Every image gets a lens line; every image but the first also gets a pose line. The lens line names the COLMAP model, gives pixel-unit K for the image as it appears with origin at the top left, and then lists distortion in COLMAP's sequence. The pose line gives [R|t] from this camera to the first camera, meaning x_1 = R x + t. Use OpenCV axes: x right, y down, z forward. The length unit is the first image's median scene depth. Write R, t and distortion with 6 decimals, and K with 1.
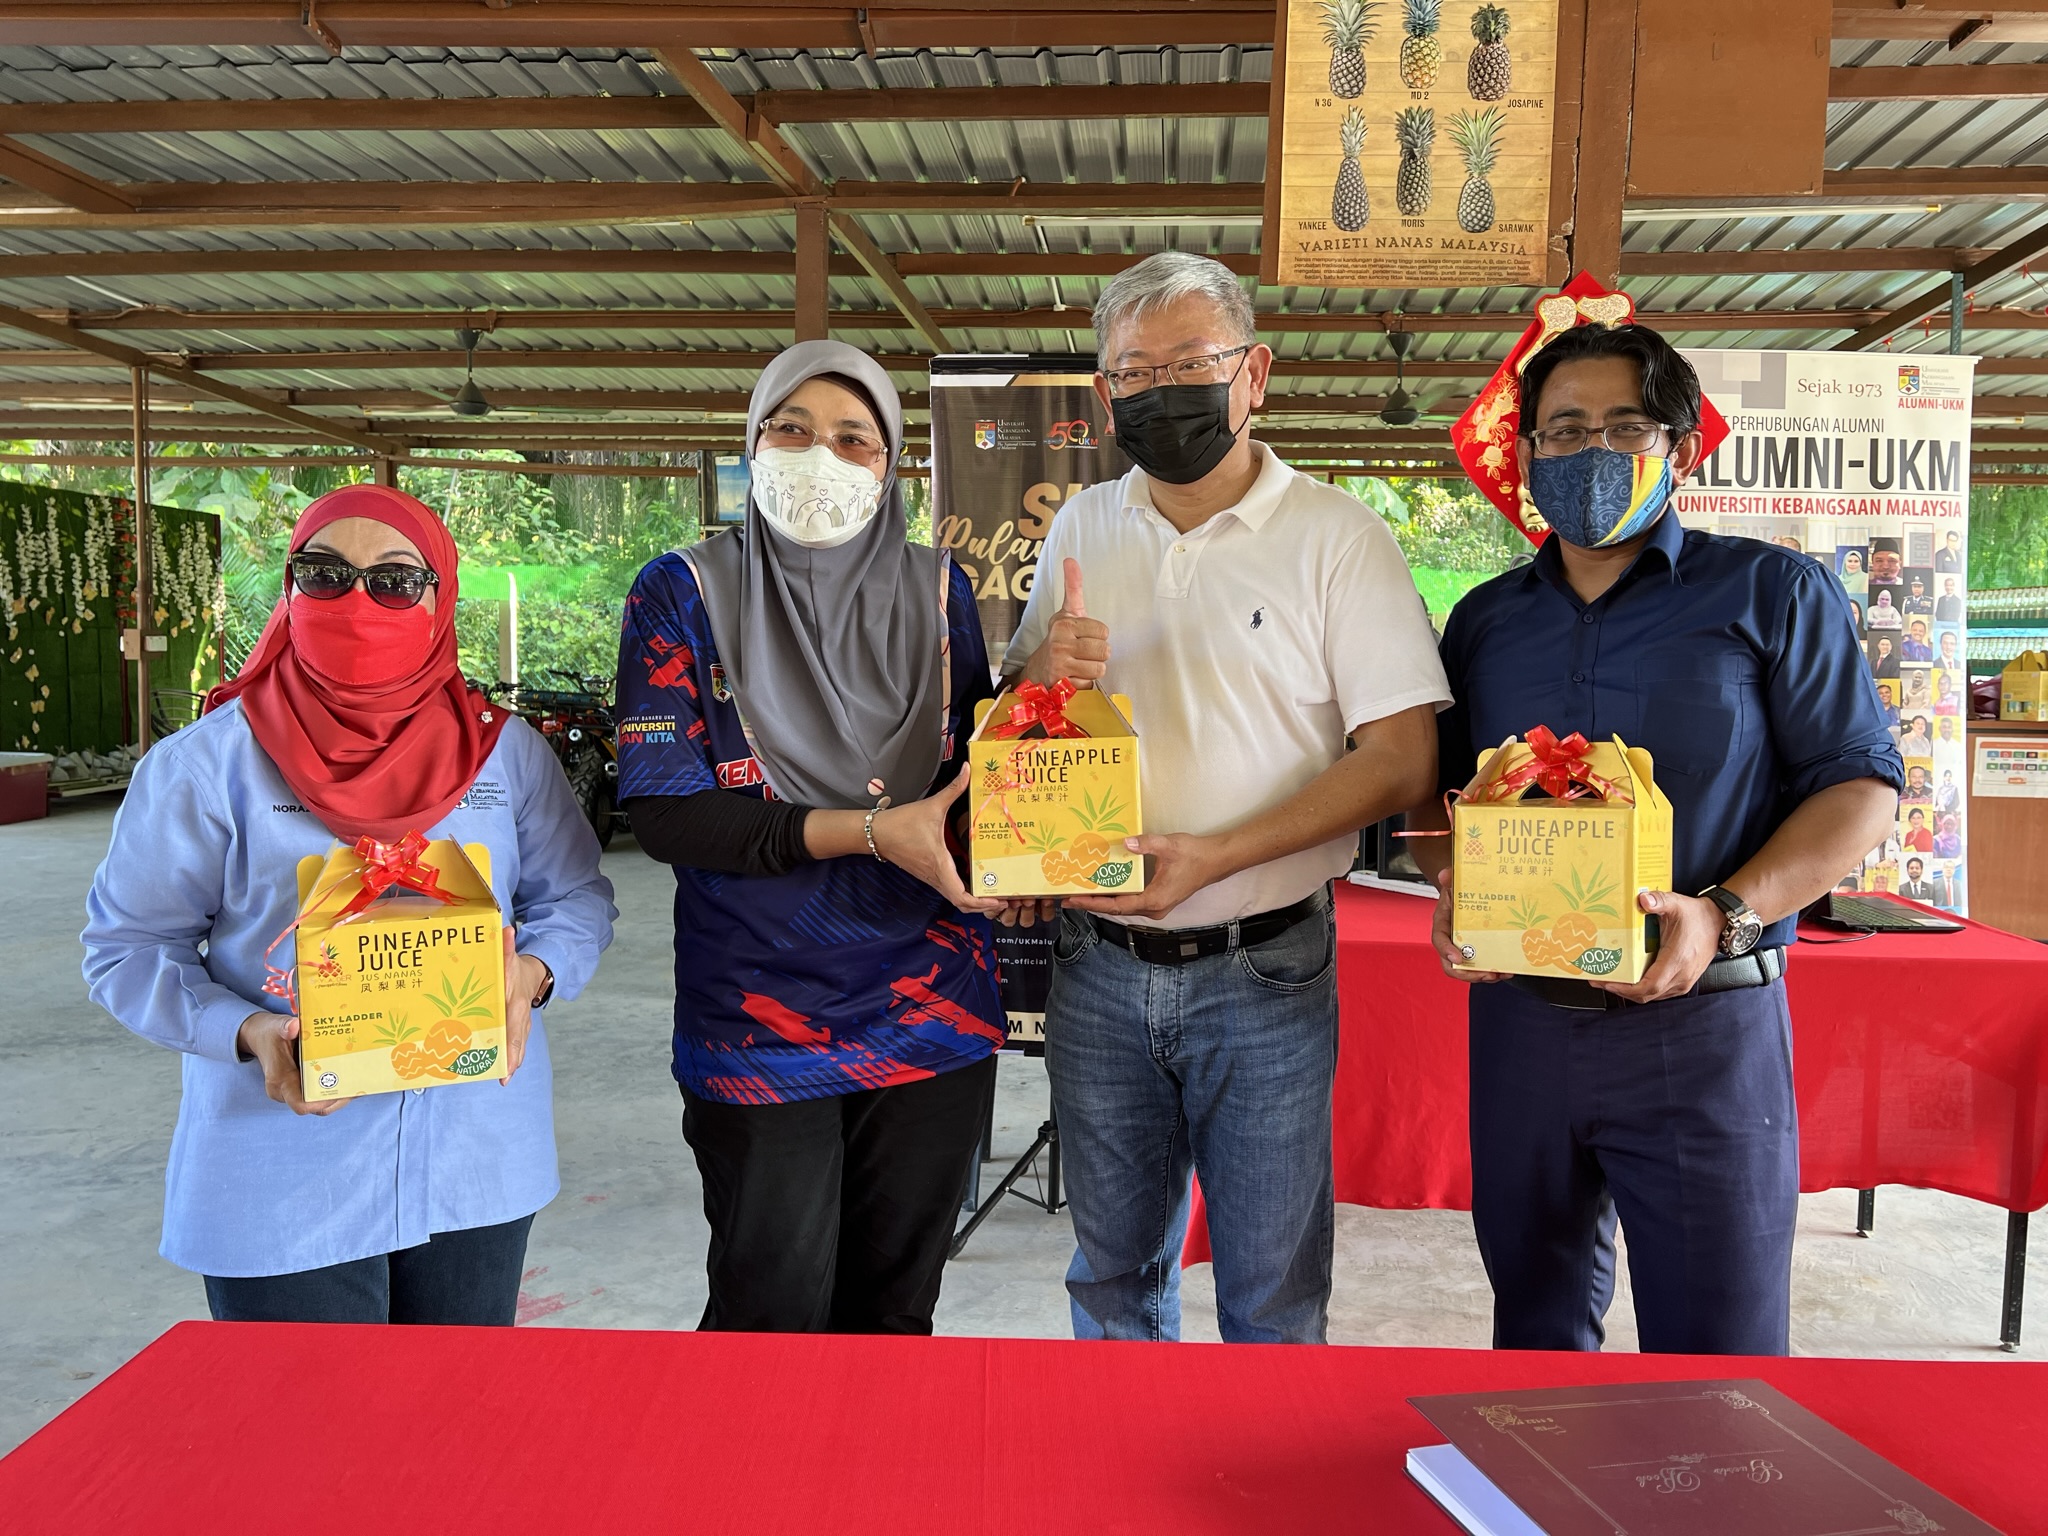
lens RADIAL K [[1564.6, 0, 1035.3], [0, 1564.6, 771.5], [0, 0, 1]] dist [0.062252, -0.061876]
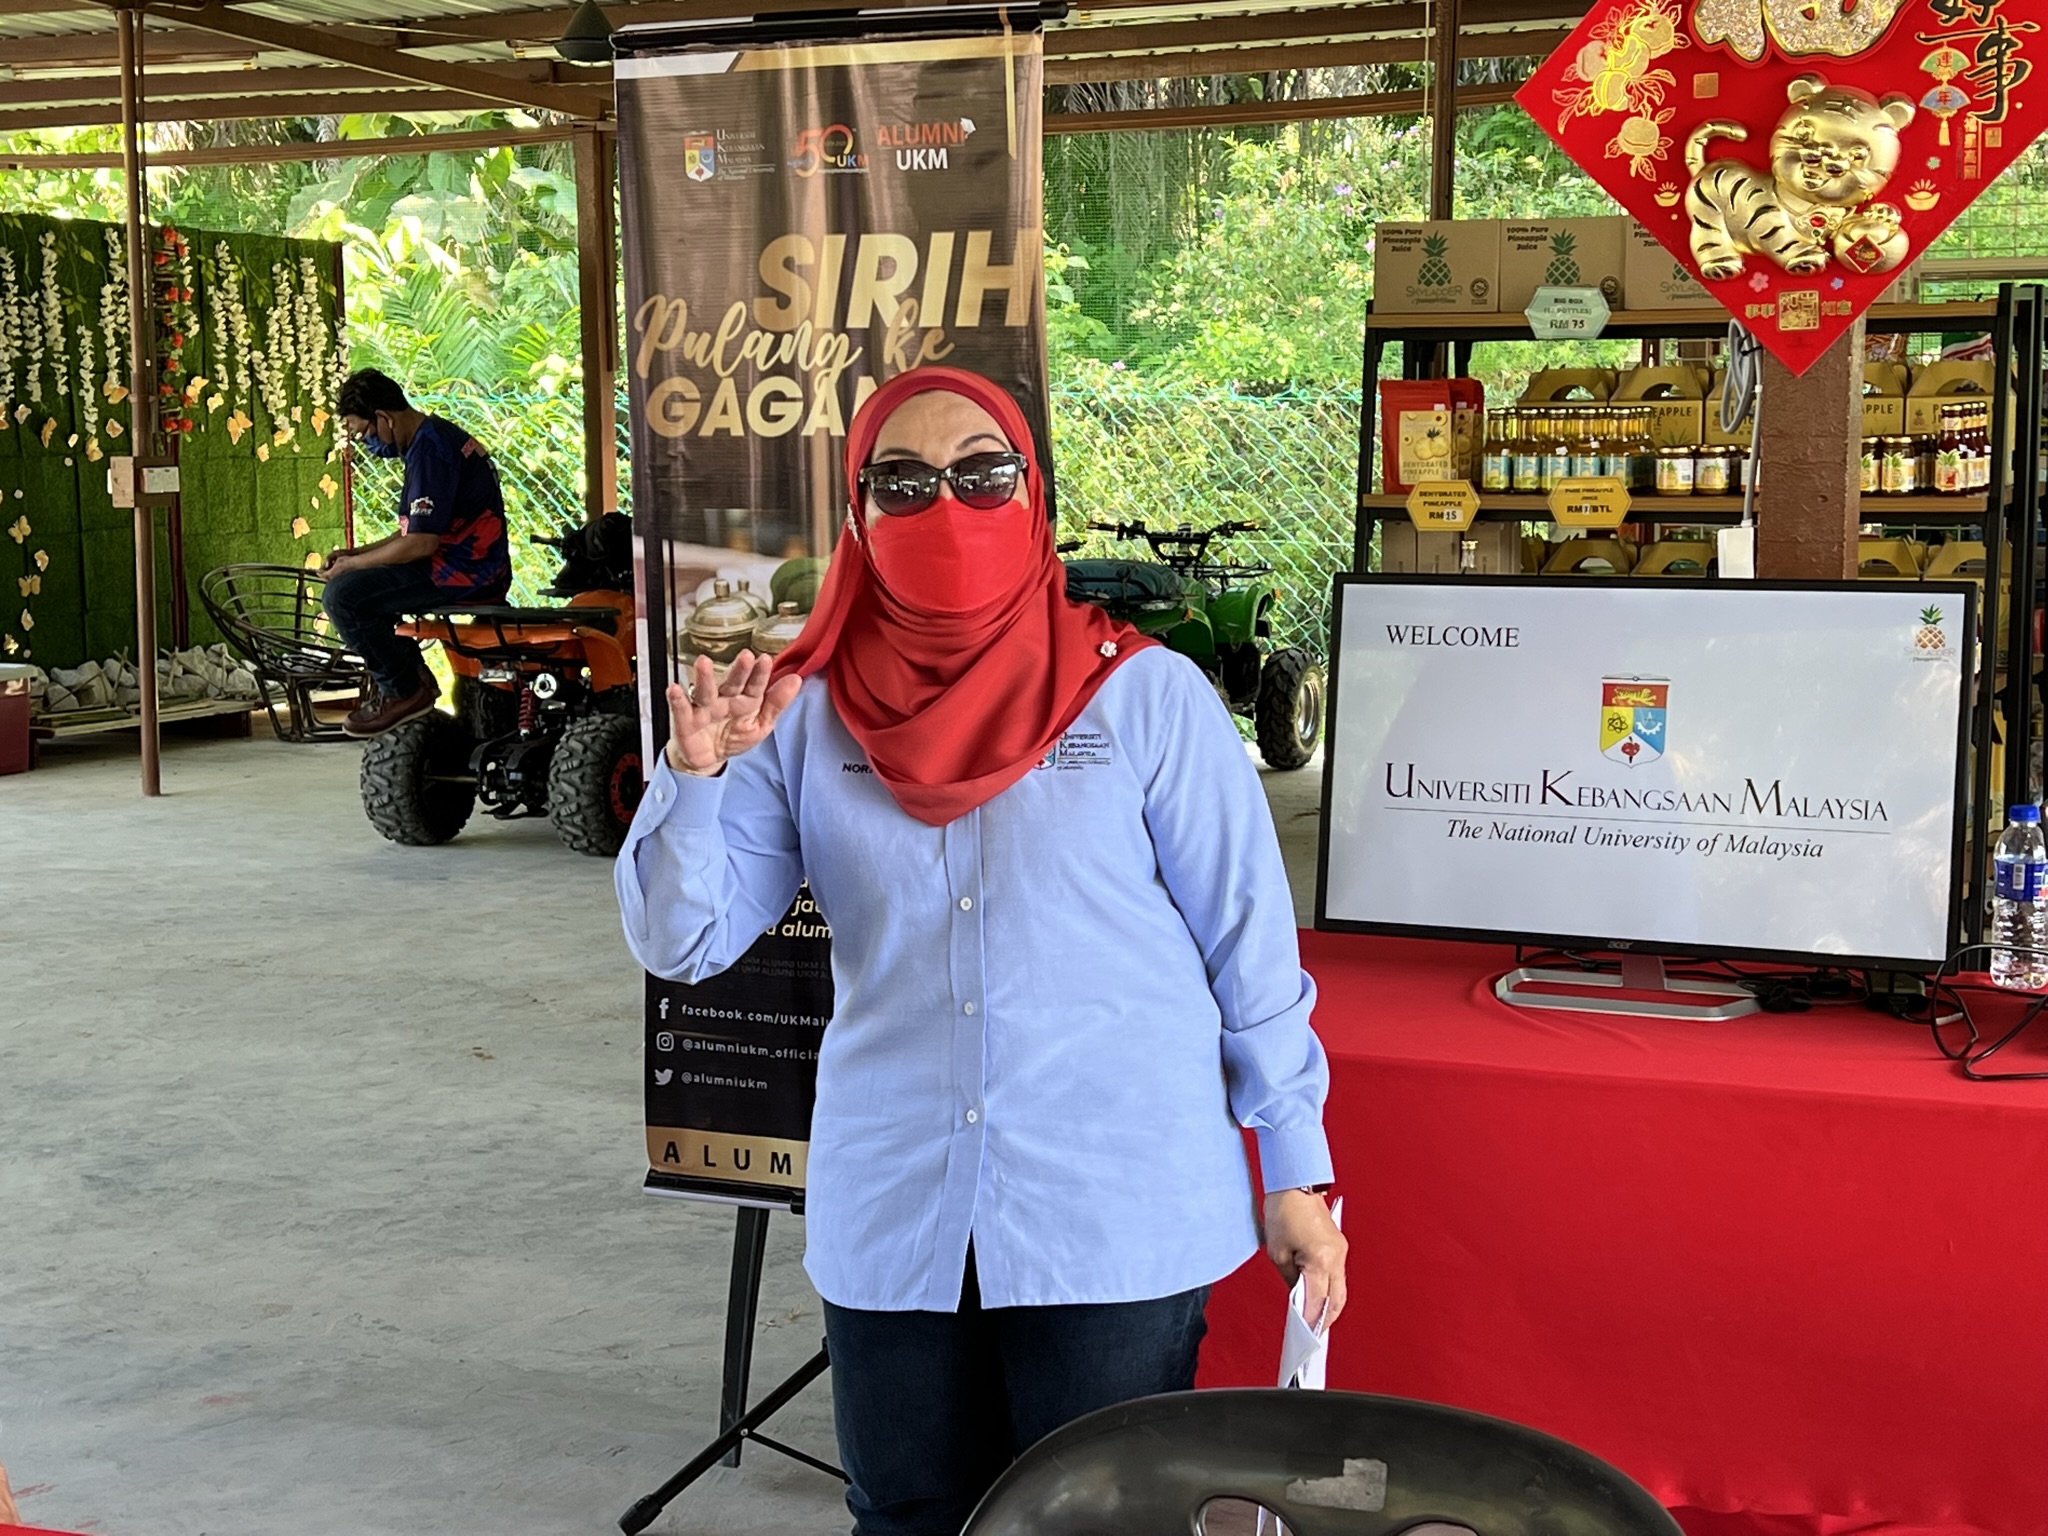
lens RADIAL K [[3318.3, 0, 990.9], [0, 3318.3, 801.6], [0, 0, 1]] dist [0.090002, 0.000000]
pose [[0.930219, 0.017518, -0.366587, 0.370347], [-0.005002, 0.999372, 0.035066, -0.011924], [0.366971, -0.030785, 0.929723, -0.090694]]
